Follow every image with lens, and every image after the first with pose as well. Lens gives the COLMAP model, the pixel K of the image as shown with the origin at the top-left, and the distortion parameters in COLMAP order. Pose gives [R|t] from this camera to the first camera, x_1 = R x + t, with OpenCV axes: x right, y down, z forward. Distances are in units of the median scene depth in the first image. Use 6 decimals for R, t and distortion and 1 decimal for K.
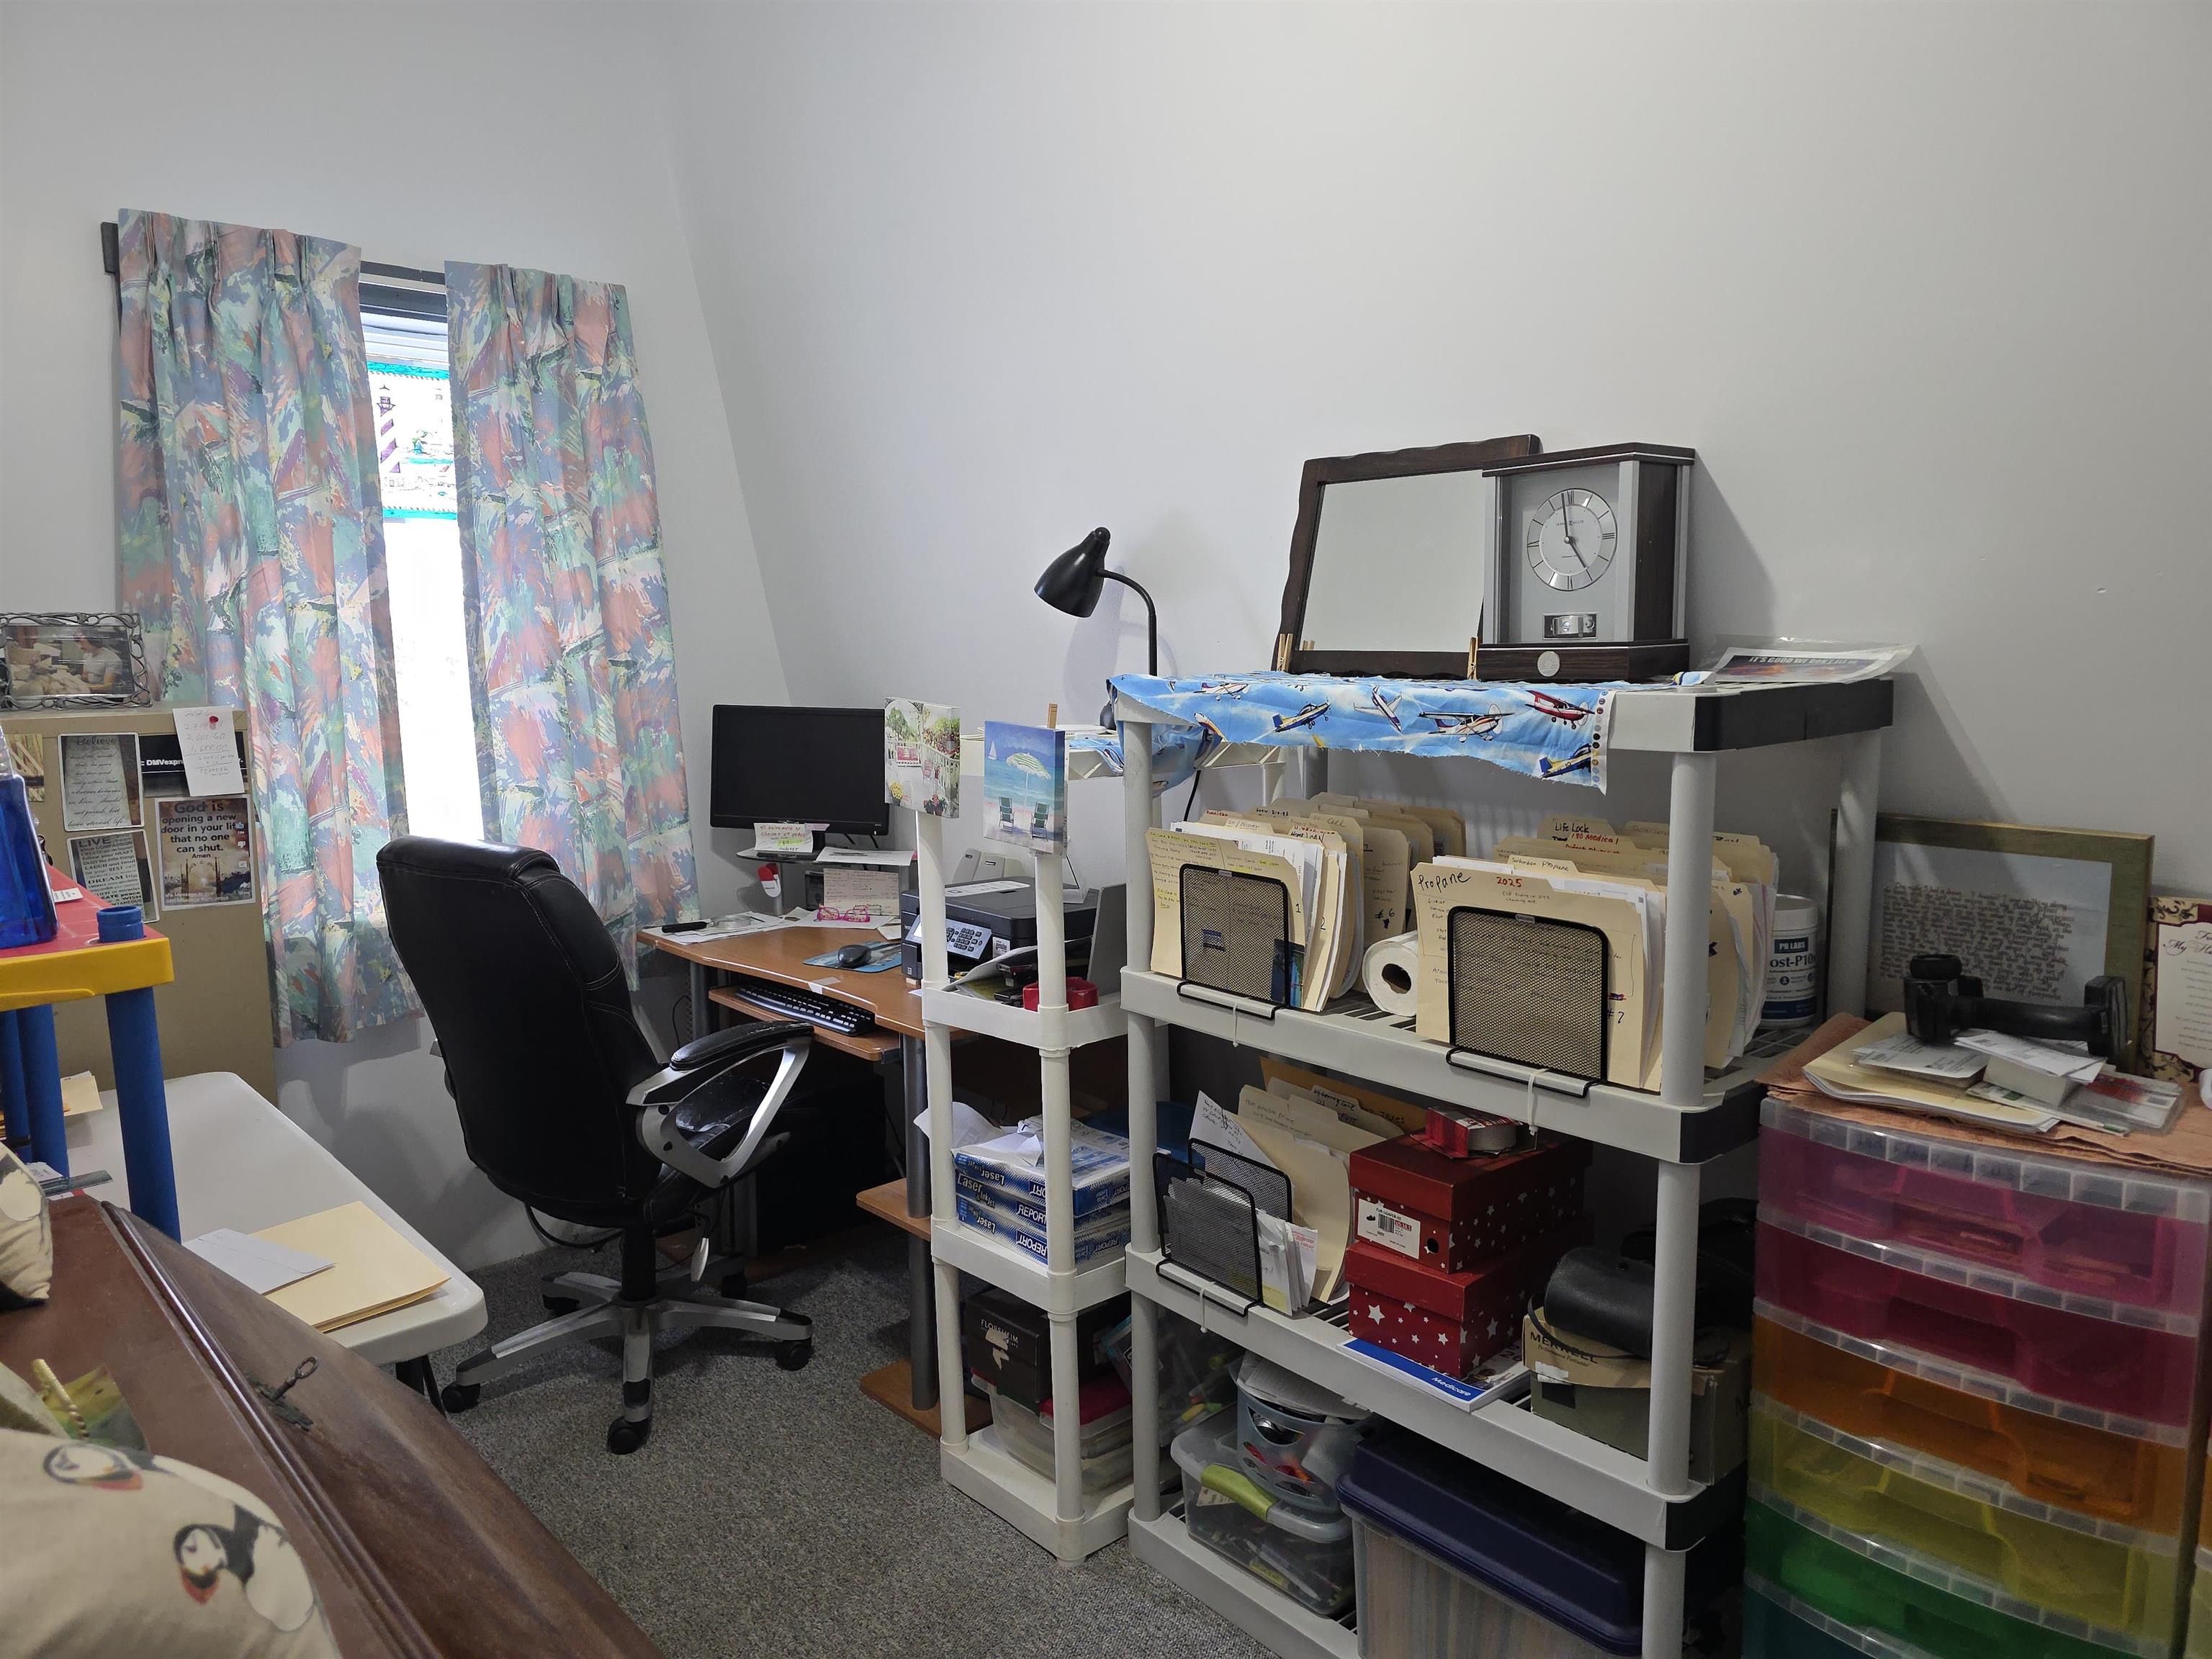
lens RADIAL K [[1469.5, 0, 1100.8], [0, 1469.5, 835.5], [0, 0, 1]] dist [0.031098, -0.005225]
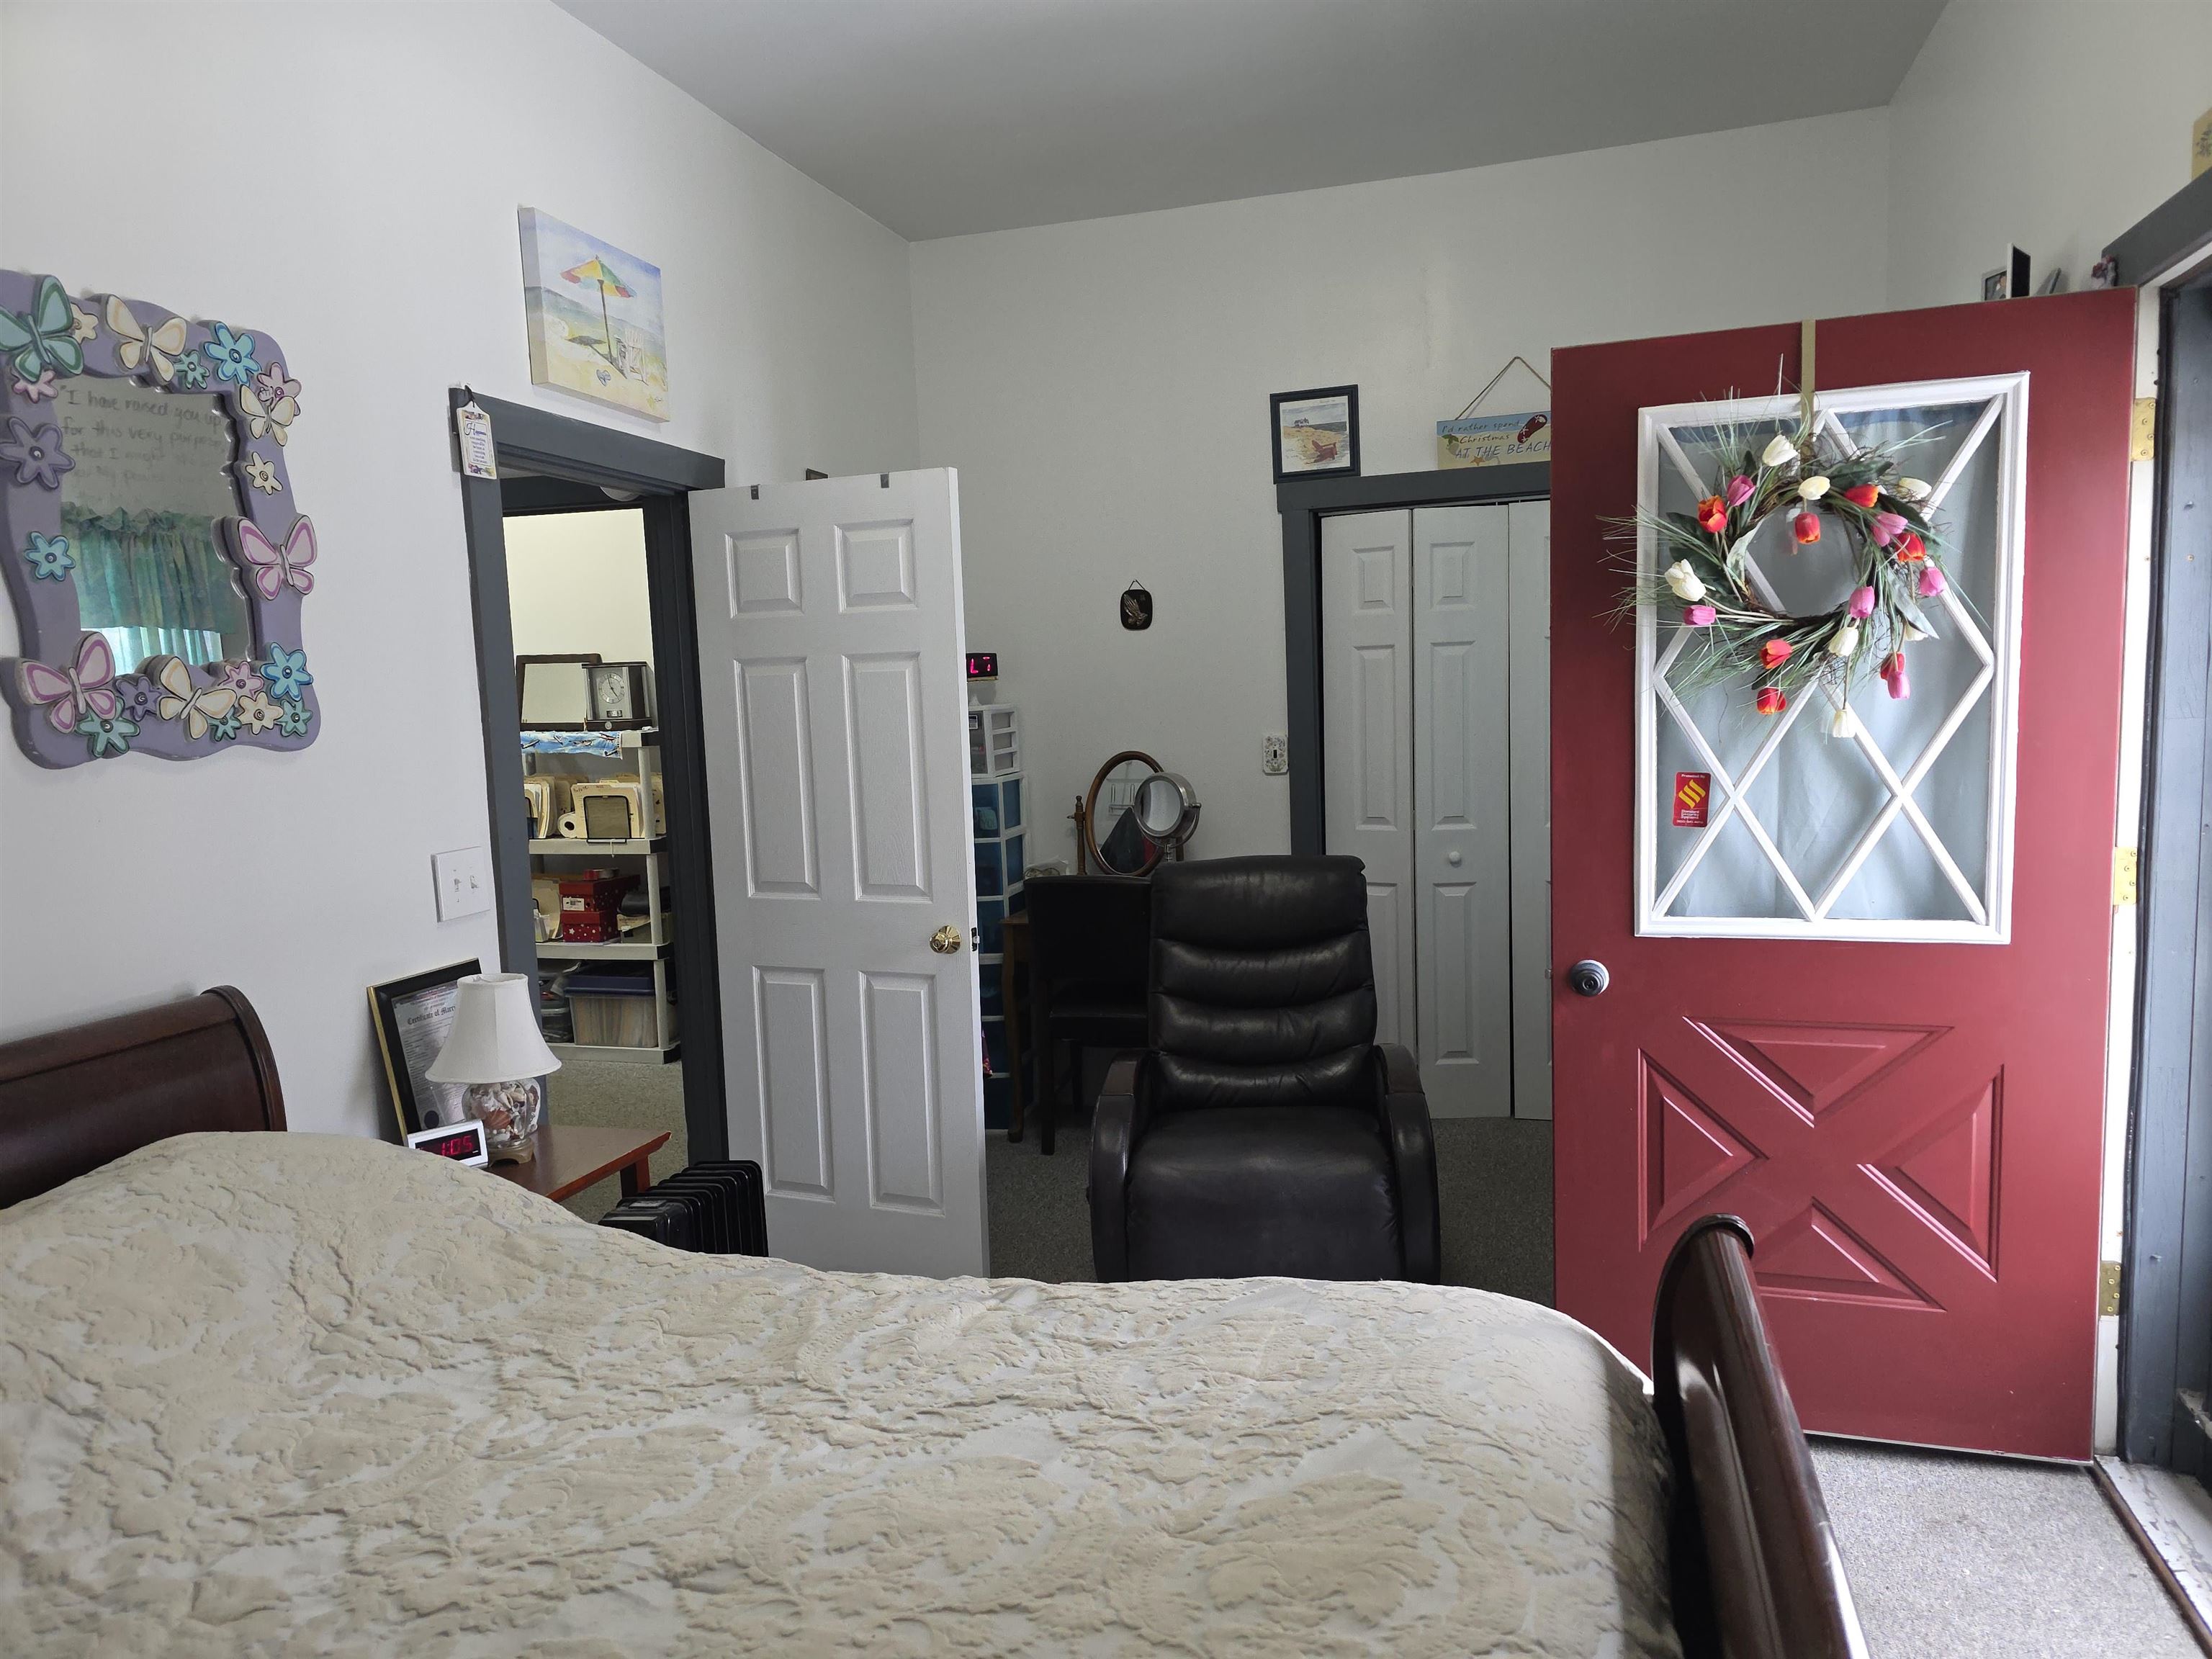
lens RADIAL K [[1469.5, 0, 1118.3], [0, 1469.5, 840.1], [0, 0, 1]] dist [0.031098, -0.005225]
pose [[0.844685, -0.076354, 0.529789, -0.507557], [0.095895, 0.995347, -0.009442, 0.283057], [-0.526603, 0.058780, 0.848077, -2.416175]]
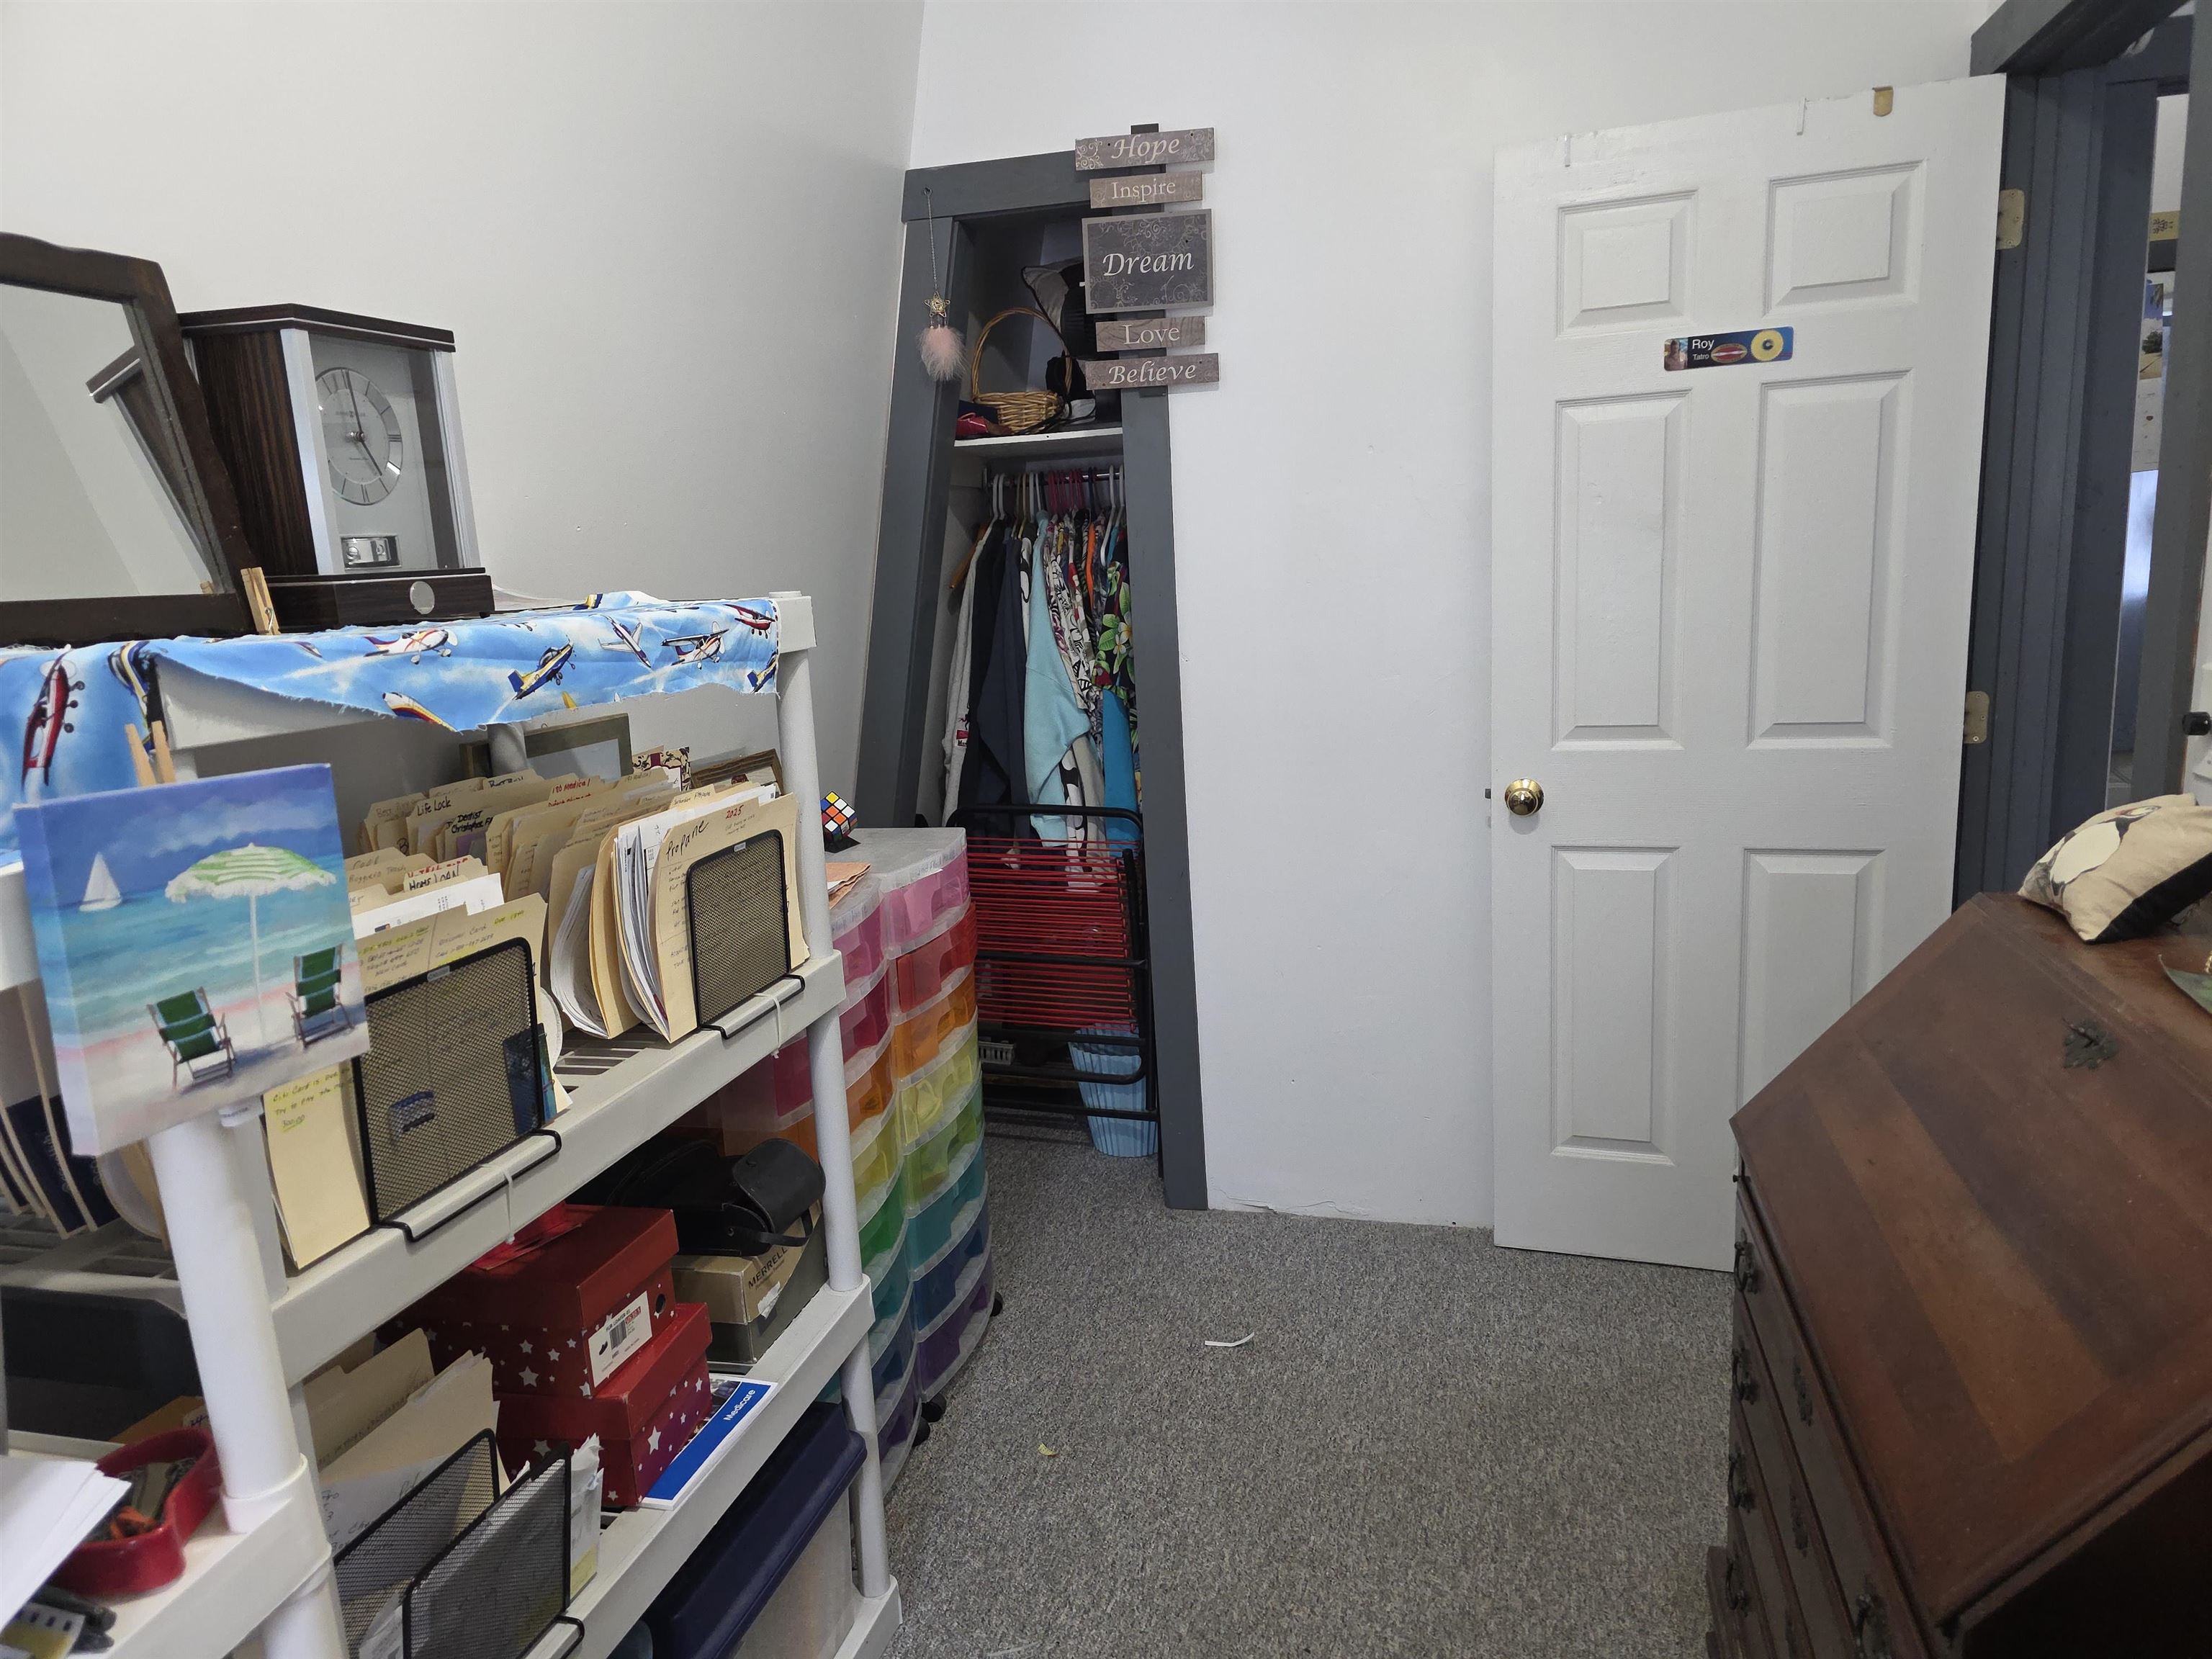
lens RADIAL K [[1469.5, 0, 1090.0], [0, 1469.5, 834.4], [0, 0, 1]] dist [0.031098, -0.005225]
pose [[-0.549738, -0.117442, 0.827040, -0.575369], [0.169798, 0.953688, 0.248291, -0.137852], [-0.817898, 0.276925, -0.504337, 1.196490]]
